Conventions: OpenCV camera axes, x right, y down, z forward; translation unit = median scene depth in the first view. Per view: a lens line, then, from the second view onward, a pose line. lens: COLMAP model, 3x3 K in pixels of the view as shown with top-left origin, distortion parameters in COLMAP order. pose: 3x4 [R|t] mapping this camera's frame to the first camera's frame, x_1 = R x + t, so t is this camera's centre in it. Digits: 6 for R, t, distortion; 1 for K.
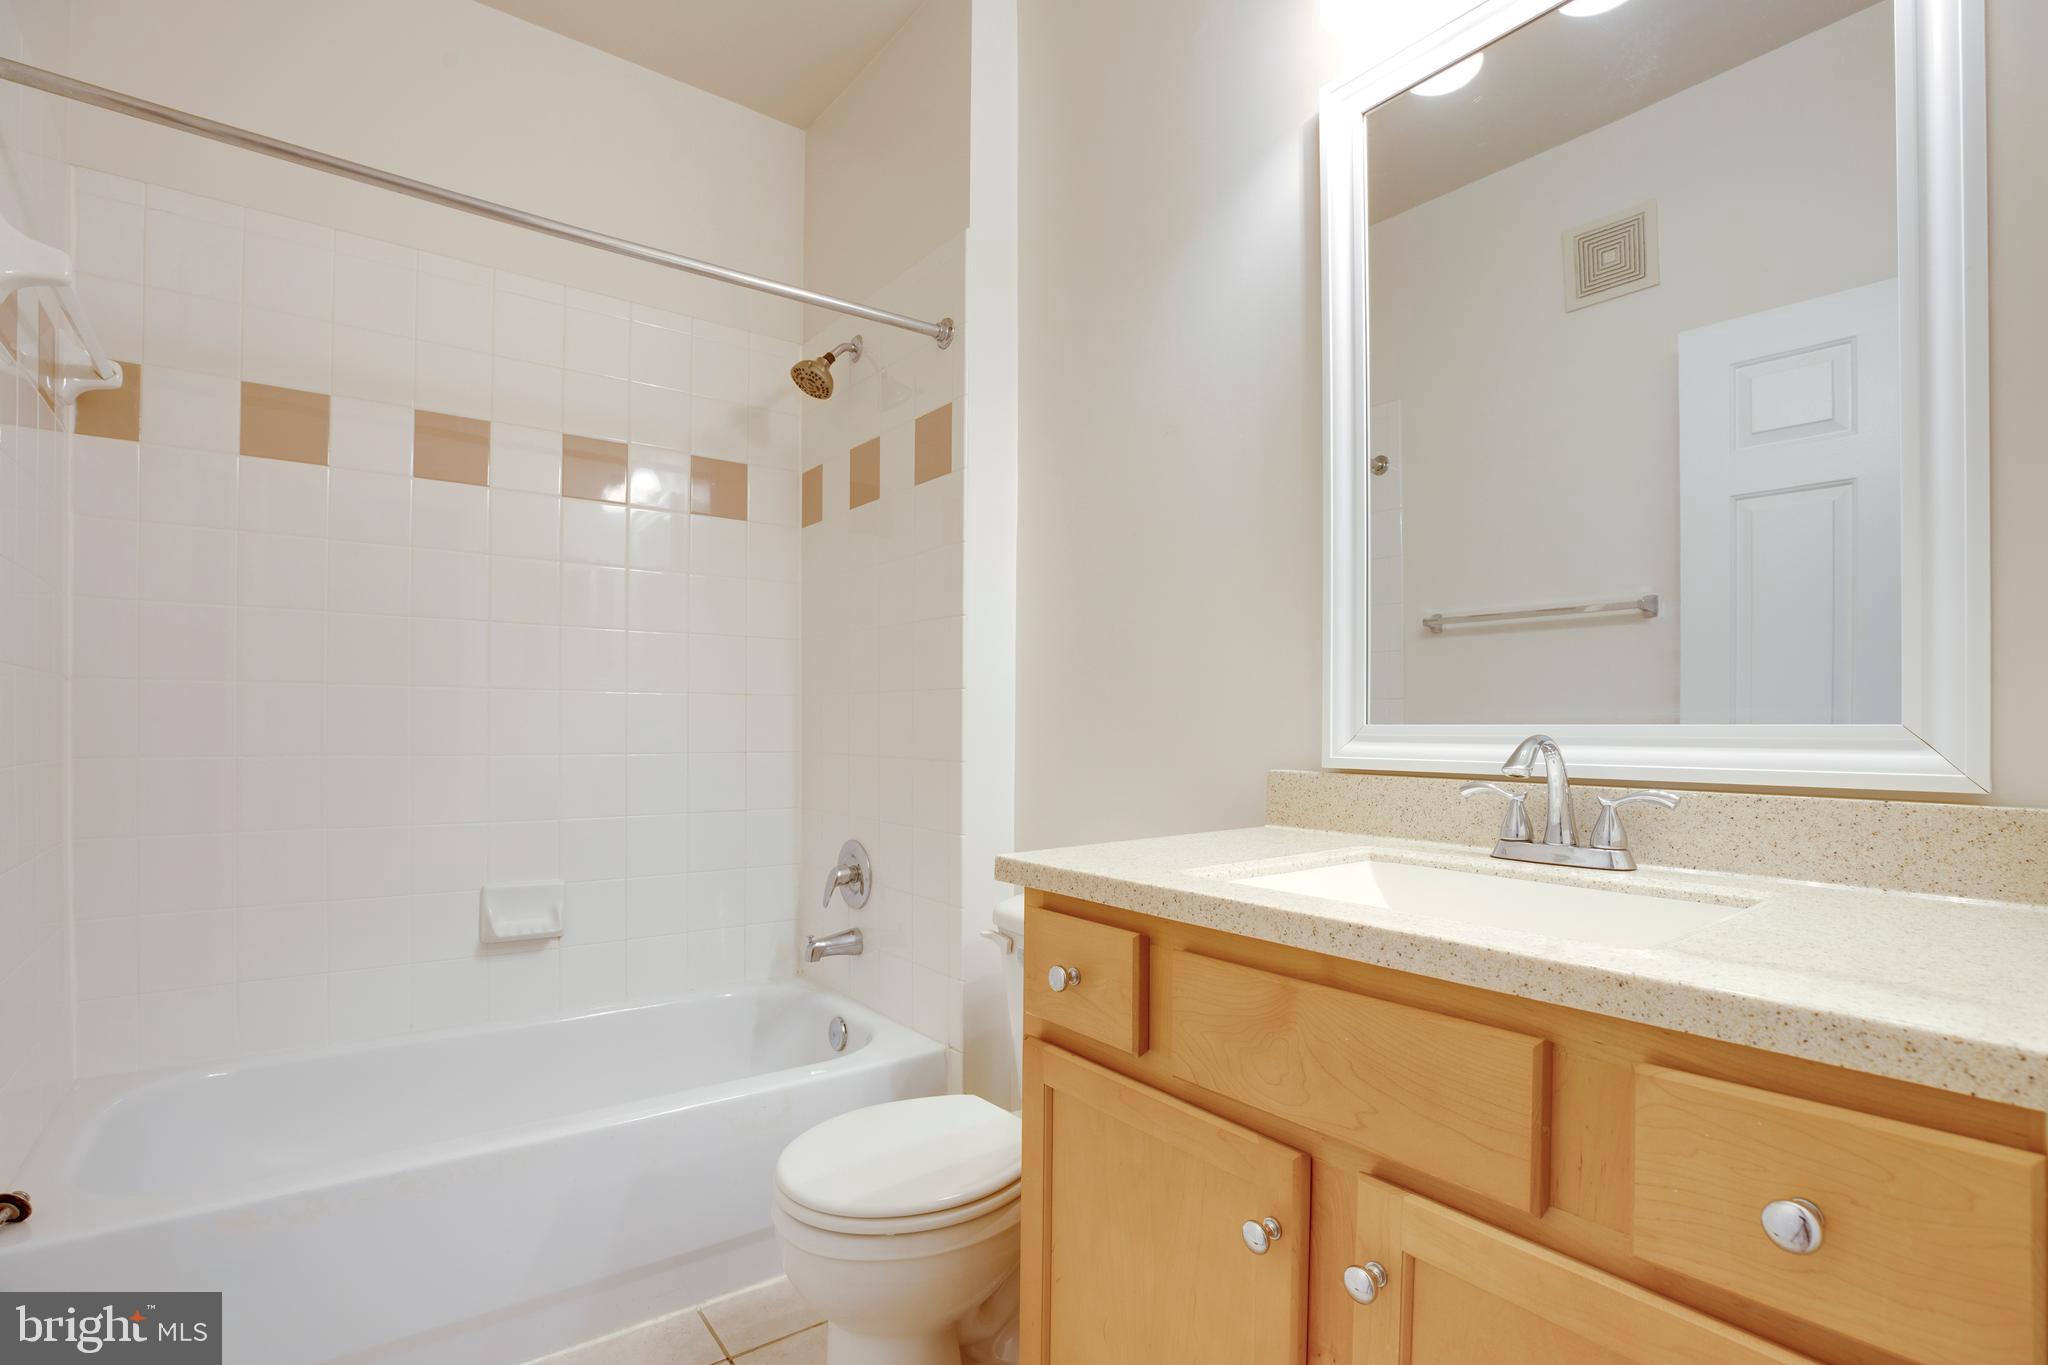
lens RADIAL K [[973.0, 0, 1025.6], [0, 973.0, 712.6], [0, 0, 1]] dist [-0.046546, 0.013776]
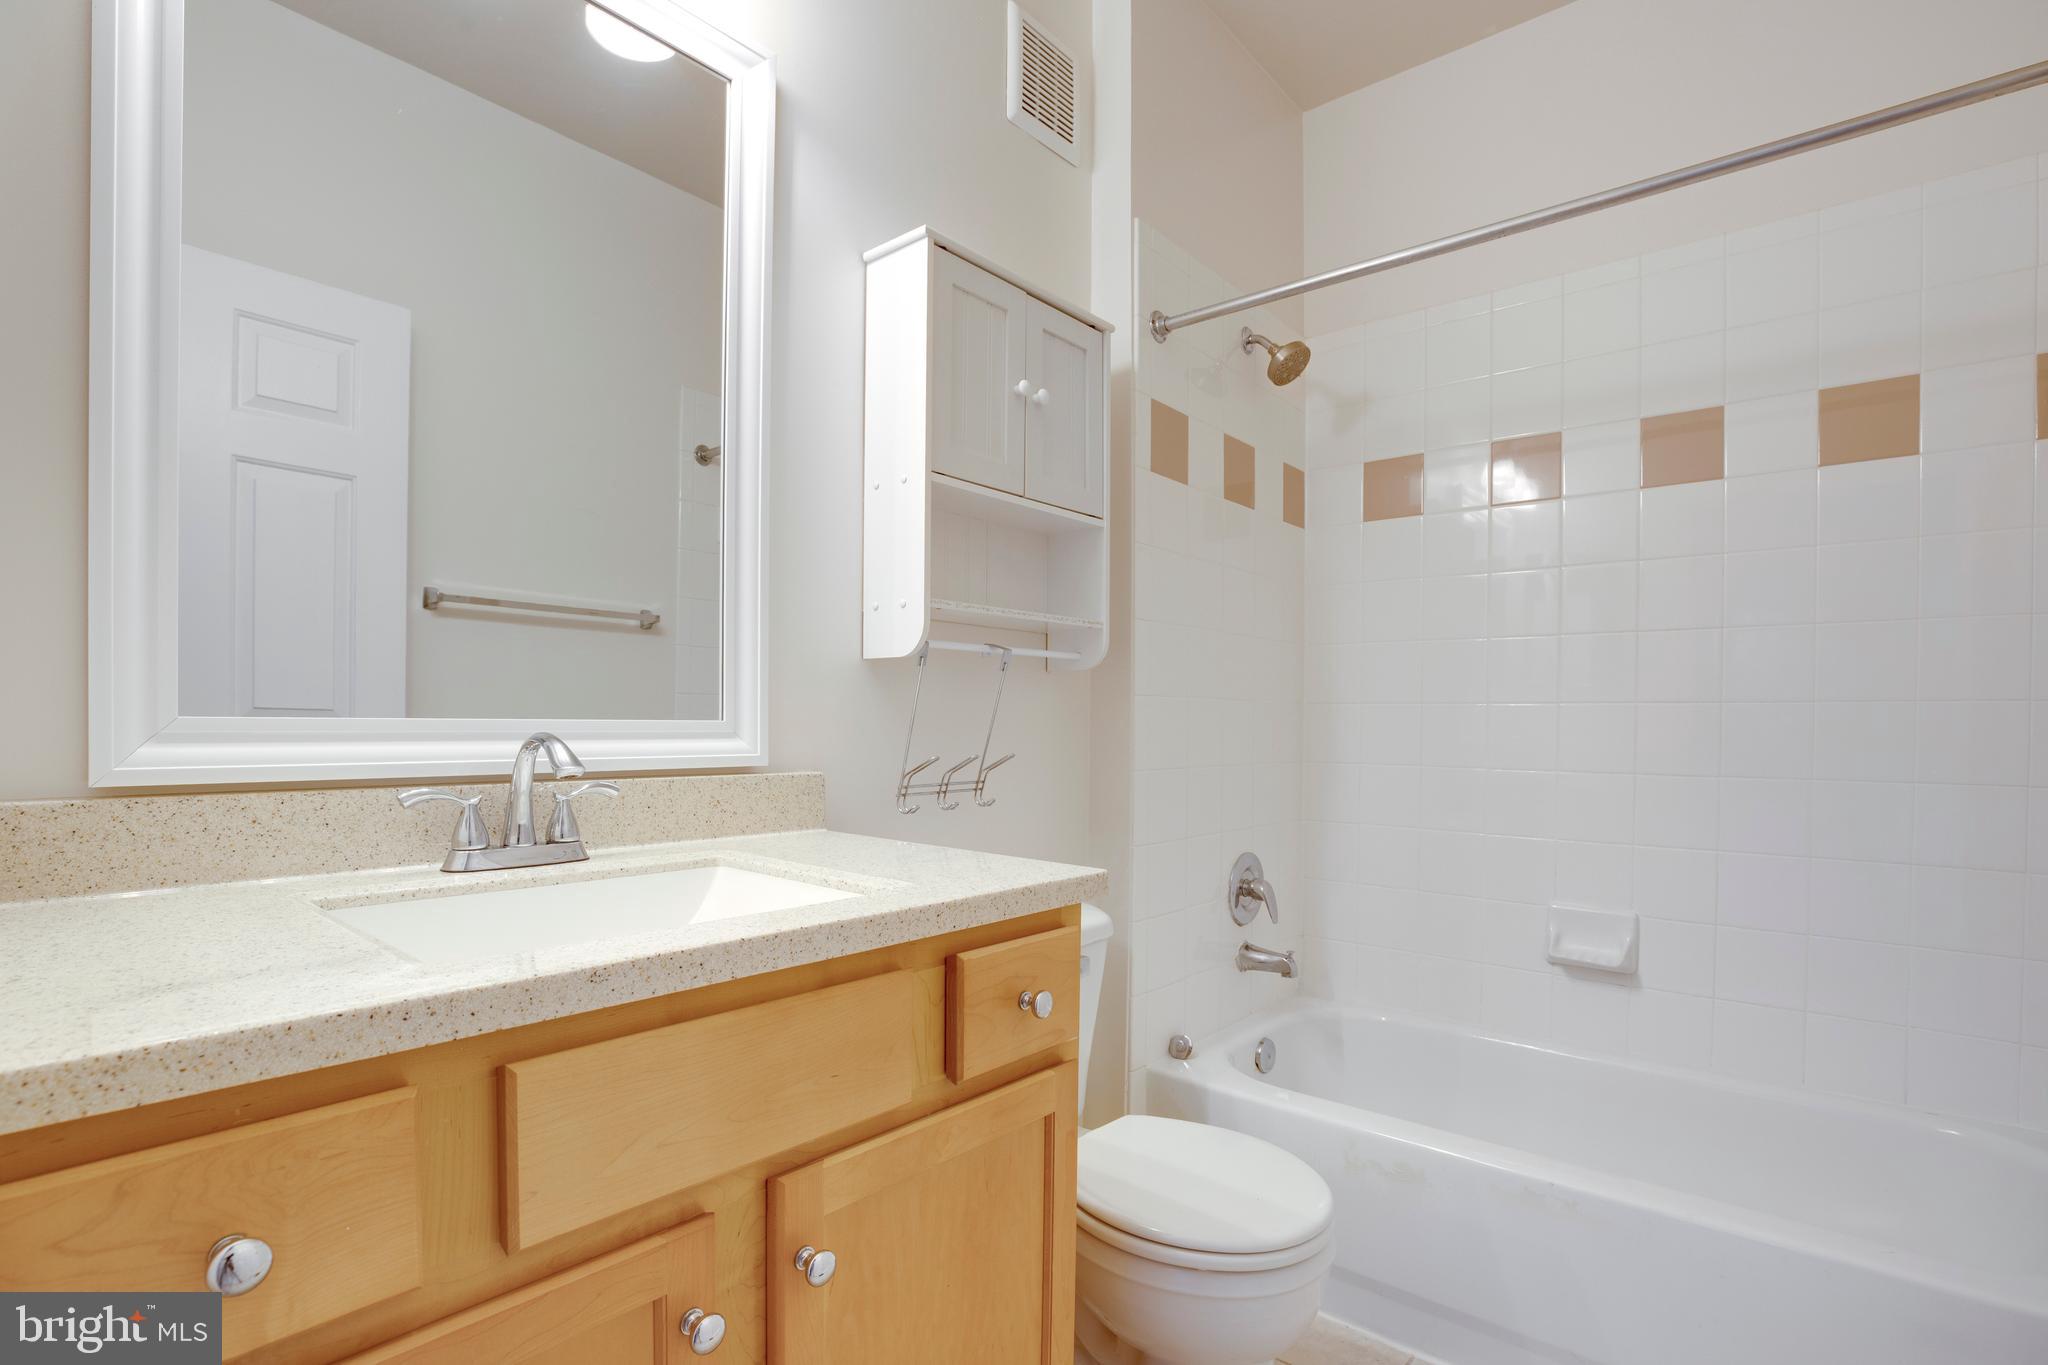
lens RADIAL K [[954.7, 0, 1026.6], [0, 954.7, 702.0], [0, 0, 1]] dist [-0.046434, 0.013378]
pose [[-0.191831, 0.022958, 0.981159, -0.519408], [-0.016124, 0.999518, -0.026540, 0.012420], [-0.981296, -0.020912, -0.191368, 0.760561]]
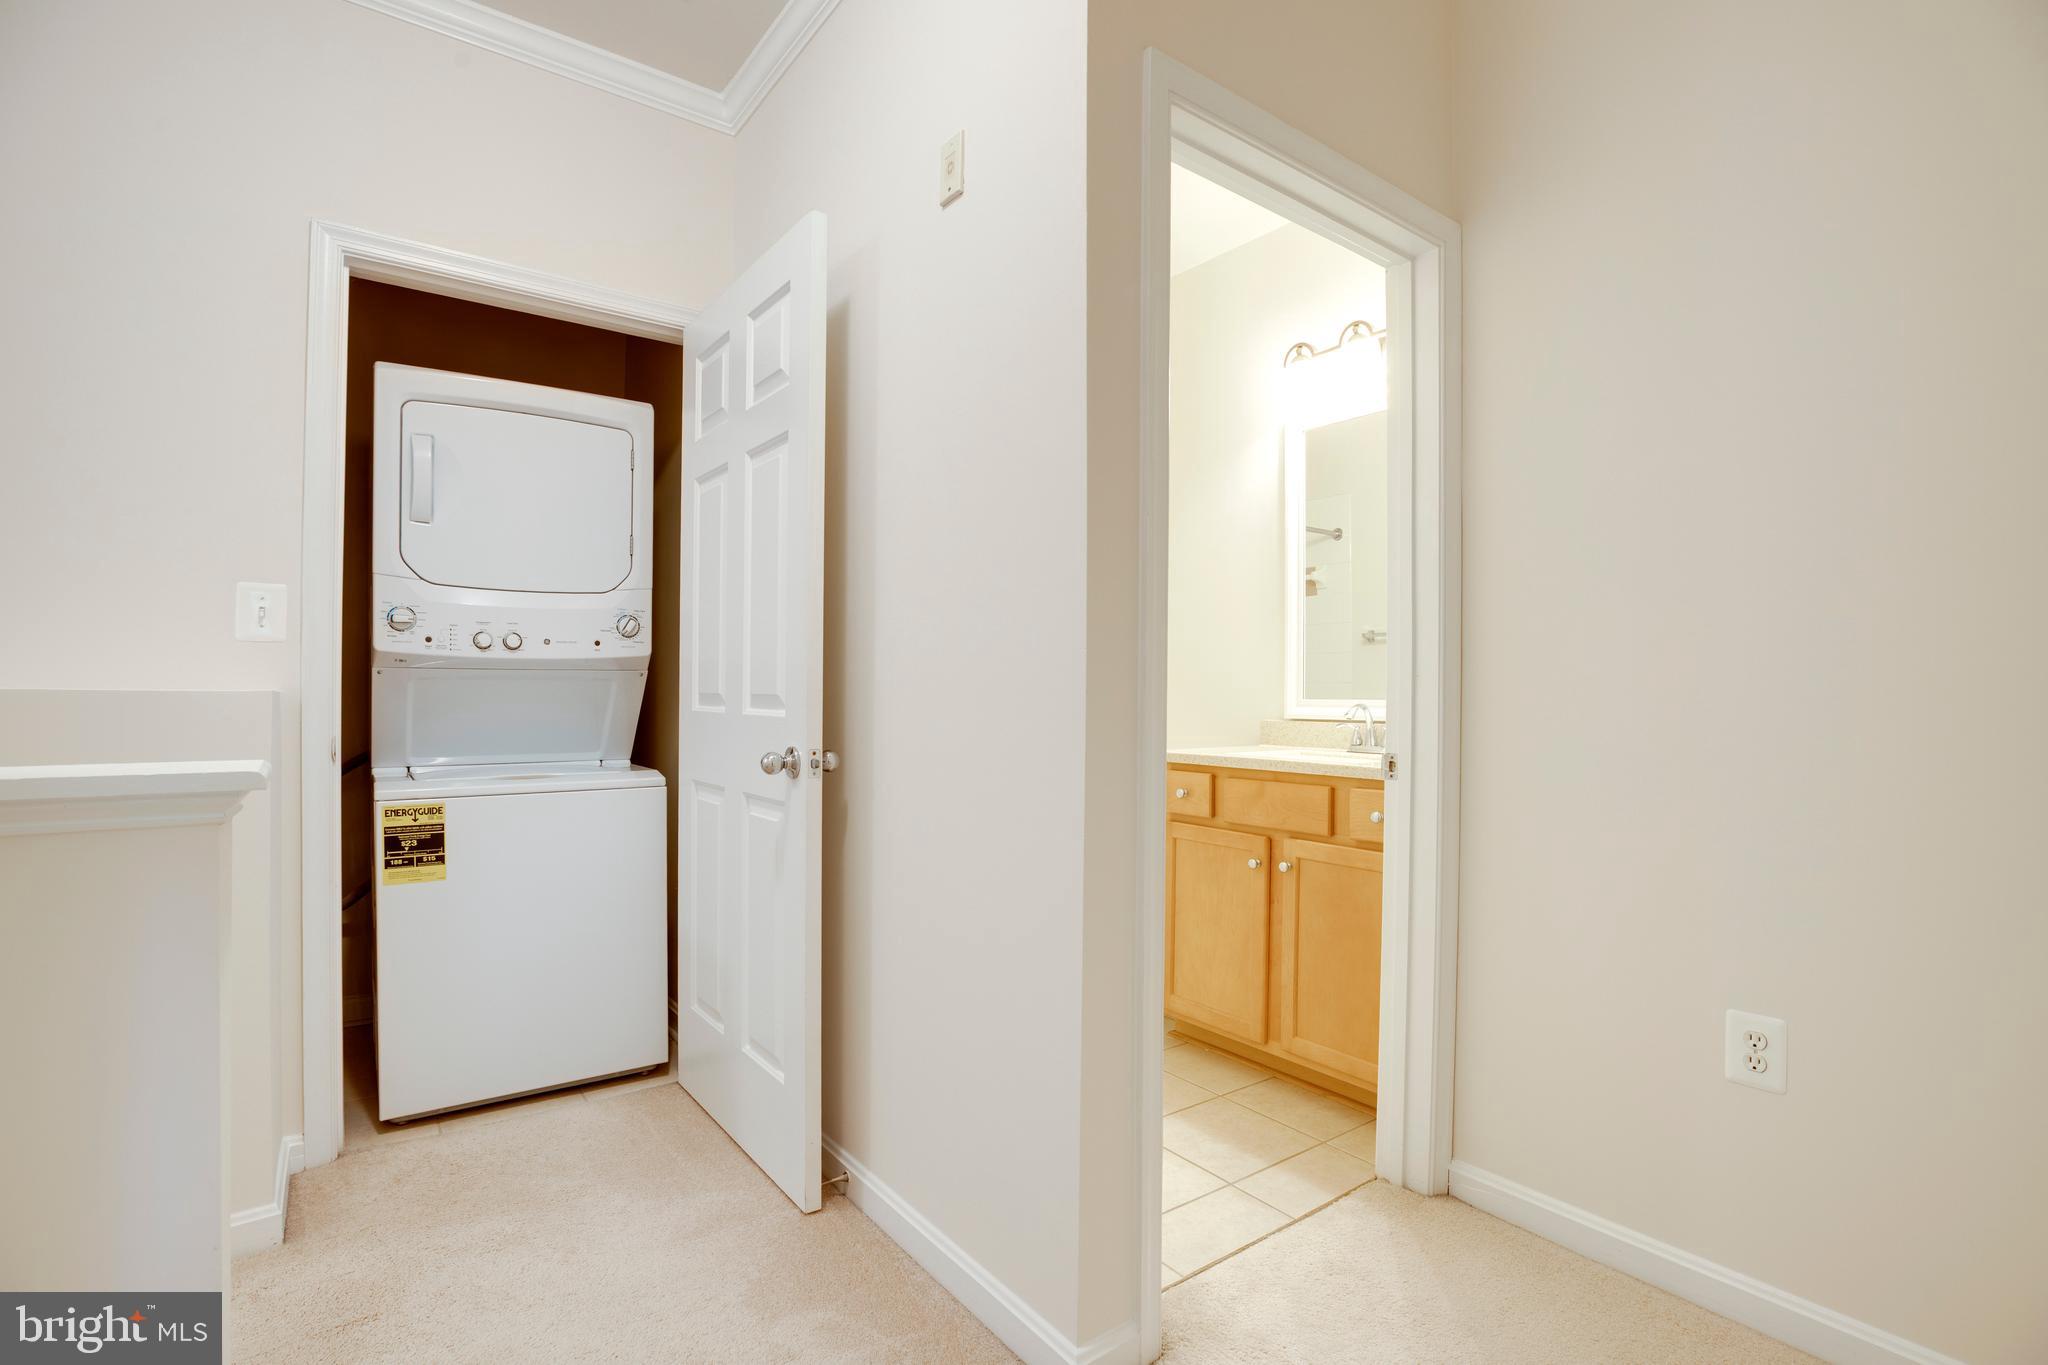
lens RADIAL K [[954.7, 0, 1026.6], [0, 954.7, 702.0], [0, 0, 1]] dist [-0.046434, 0.013378]
pose [[0.999923, 0.003174, -0.011968, -0.380466], [-0.002959, 0.999835, 0.017924, -0.026758], [0.012023, -0.017887, 0.999768, -1.732080]]
